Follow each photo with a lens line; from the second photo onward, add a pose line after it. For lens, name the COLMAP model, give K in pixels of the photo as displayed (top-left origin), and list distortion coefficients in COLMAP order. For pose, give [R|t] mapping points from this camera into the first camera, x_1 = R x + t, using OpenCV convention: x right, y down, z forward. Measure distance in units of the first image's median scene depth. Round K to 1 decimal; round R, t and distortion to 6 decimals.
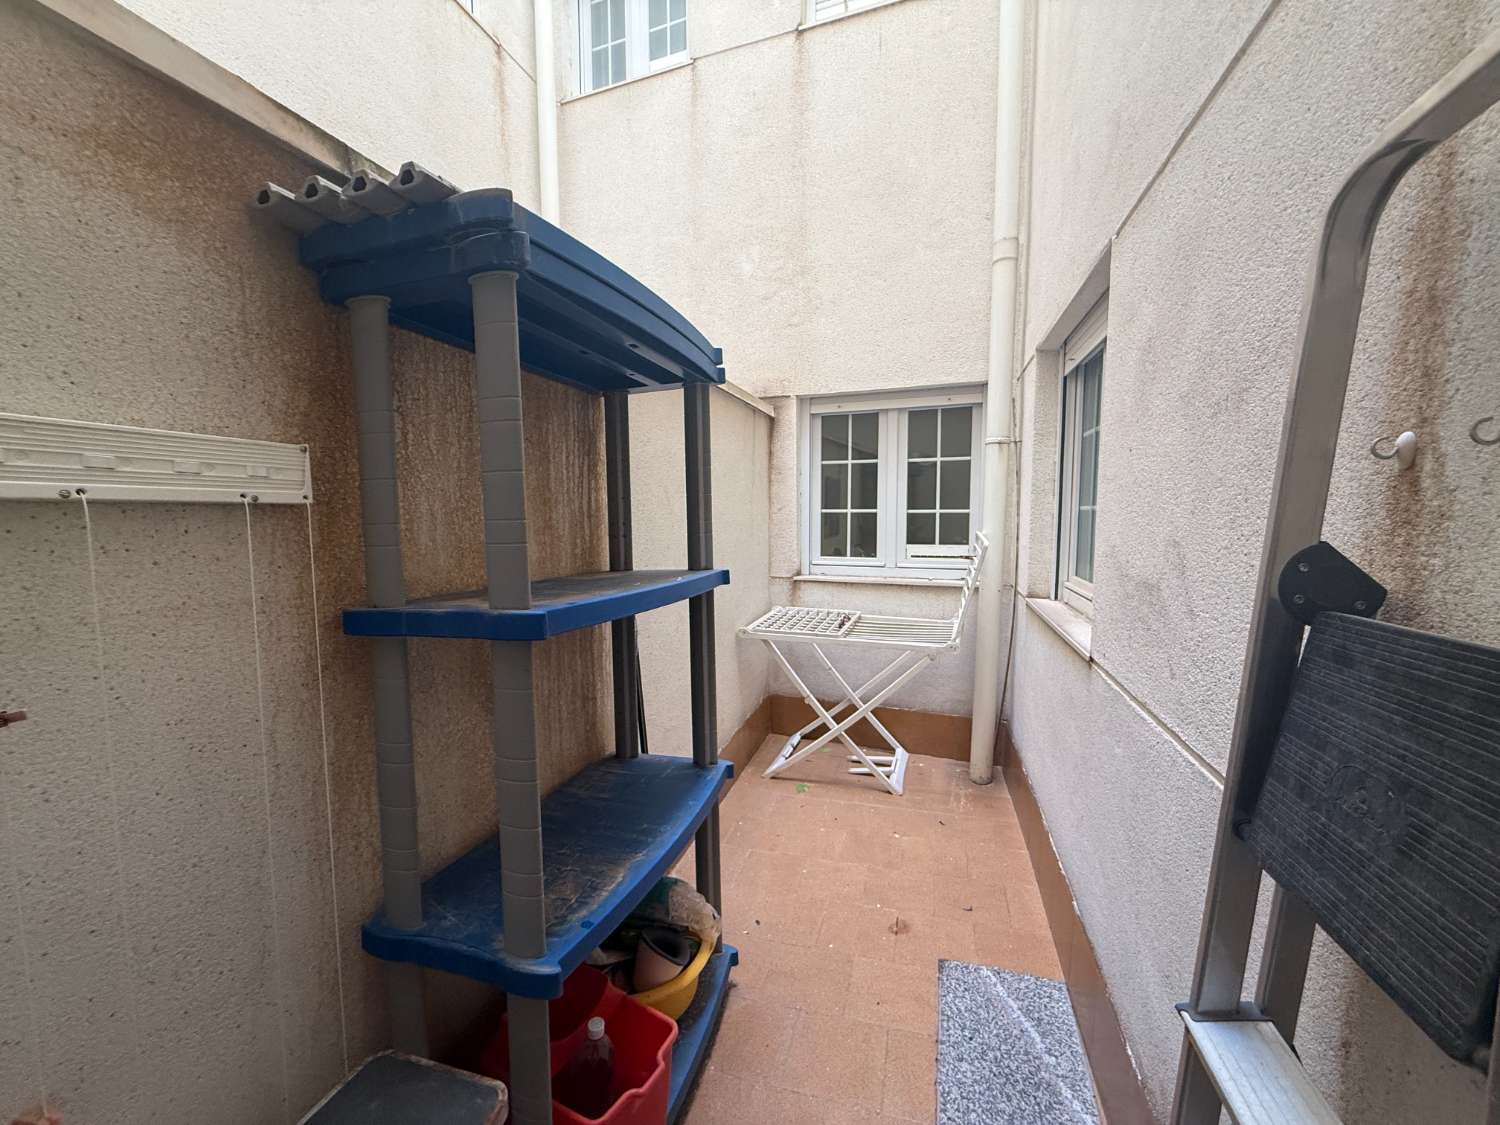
lens RADIAL K [[596.1, 0, 746.0], [0, 596.1, 562.9], [0, 0, 1]] dist [0.000676, -0.000622]
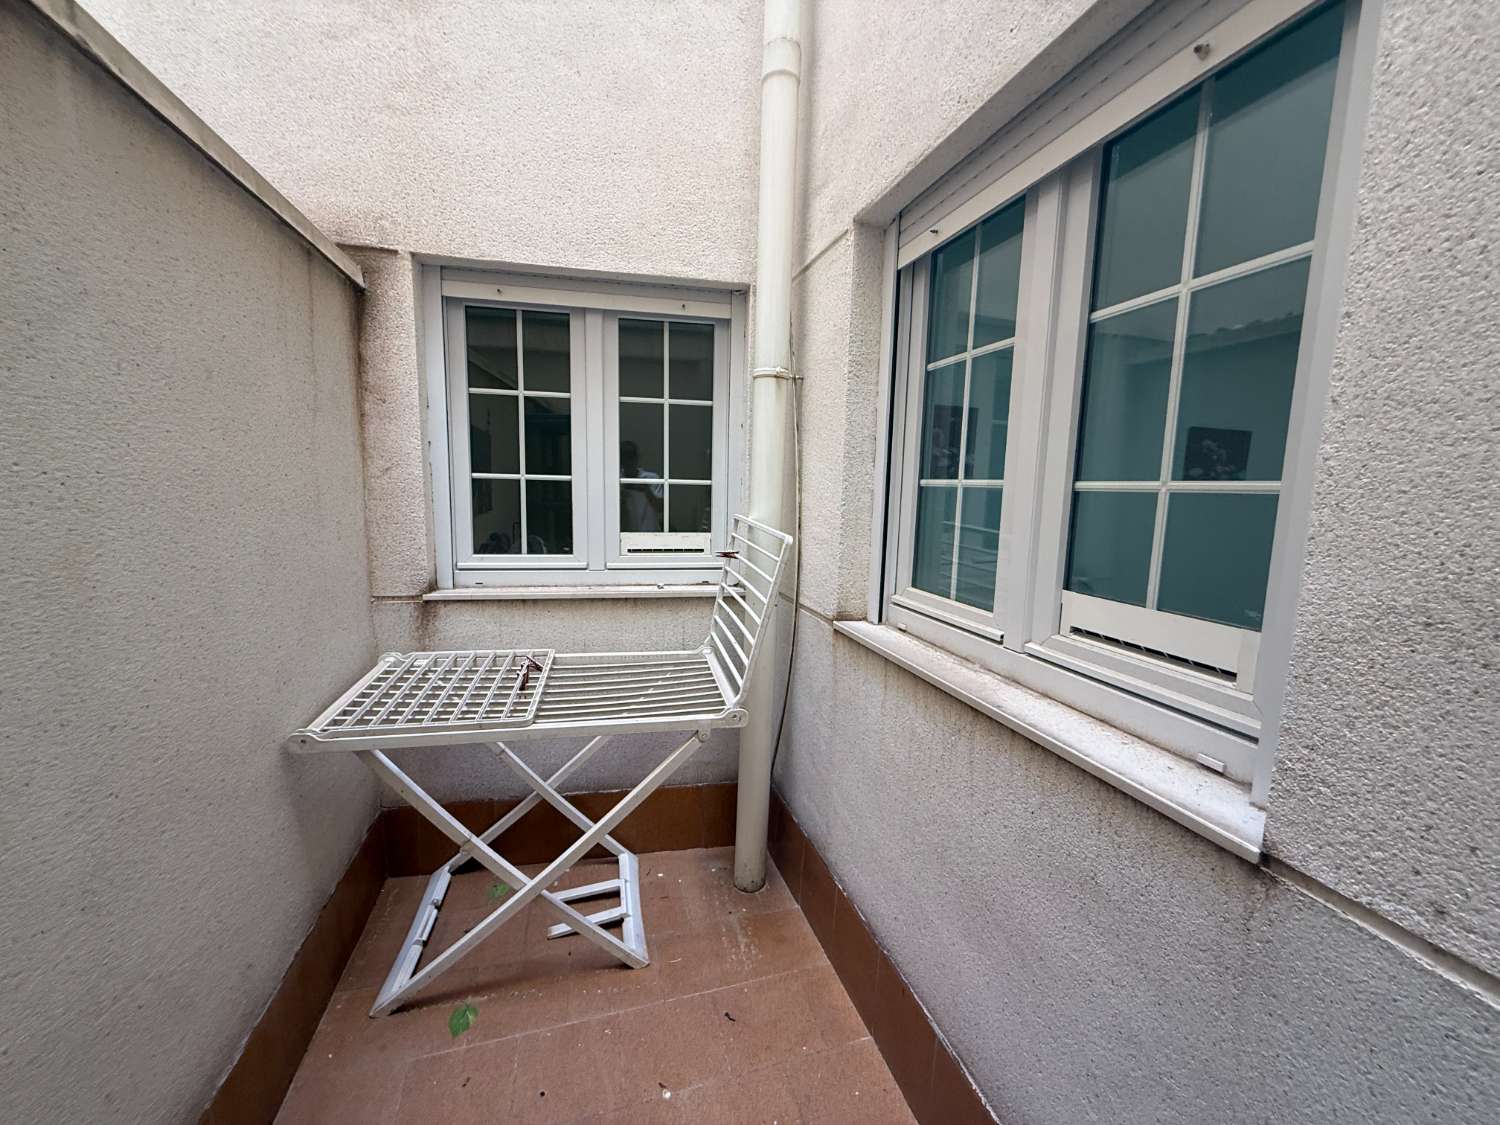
lens RADIAL K [[599.8, 0, 748.9], [0, 599.8, 561.0], [0, 0, 1]] dist [-0.000710, -0.000126]
pose [[0.838290, -0.046165, 0.543267, 0.034677], [0.020853, 0.998395, 0.052664, -0.031642], [-0.544826, -0.032819, 0.837906, 0.389538]]
